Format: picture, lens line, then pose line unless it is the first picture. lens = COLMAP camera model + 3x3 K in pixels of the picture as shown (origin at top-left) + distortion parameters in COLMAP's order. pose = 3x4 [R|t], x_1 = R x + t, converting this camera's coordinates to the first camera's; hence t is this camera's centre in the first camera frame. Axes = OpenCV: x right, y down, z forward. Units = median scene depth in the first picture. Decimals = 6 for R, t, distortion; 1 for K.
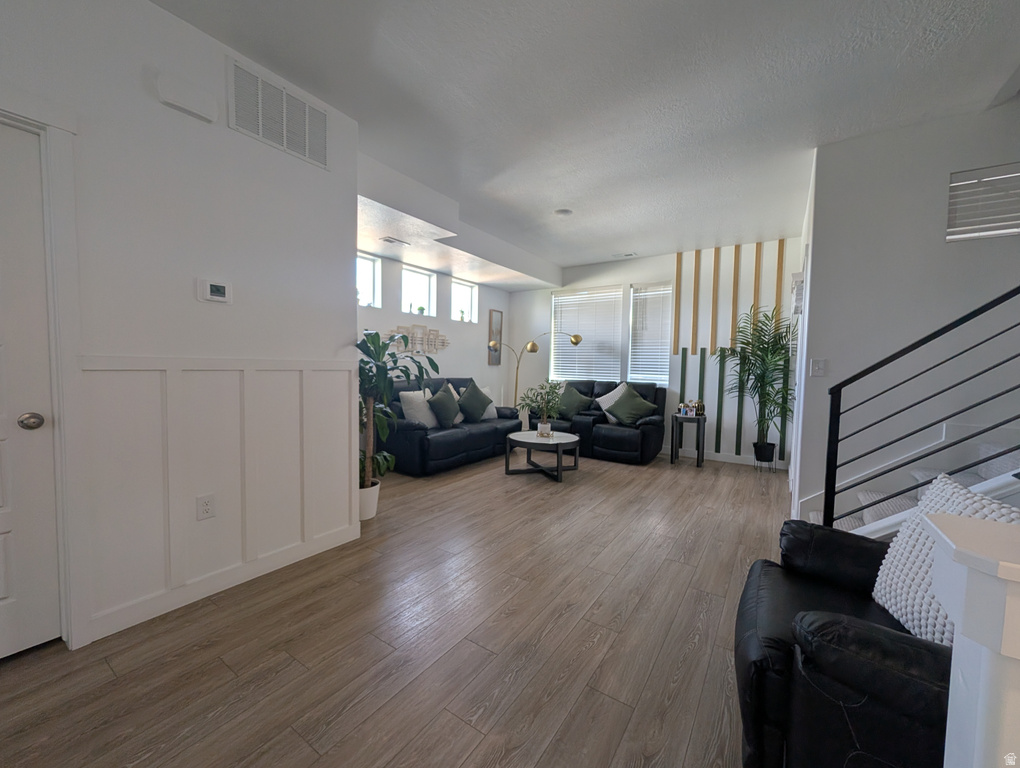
lens RADIAL K [[402.9, 0, 509.5], [0, 402.9, 383.1], [0, 0, 1]] dist [-0.002865, -0.000620]
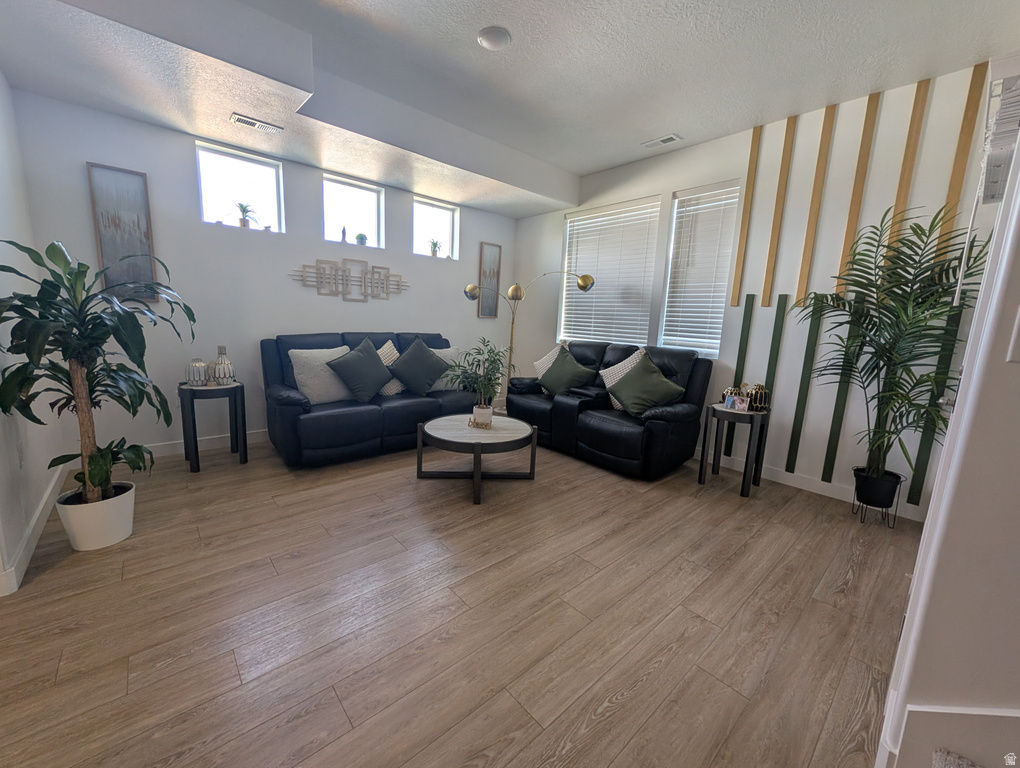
lens RADIAL K [[402.9, 0, 509.5], [0, 402.9, 385.8], [0, 0, 1]] dist [-0.002865, -0.000620]
pose [[0.969511, 0.063387, -0.236708, 0.257578], [-0.036274, 0.992447, 0.117189, -0.011261], [0.242348, -0.105030, 0.964487, 0.349007]]
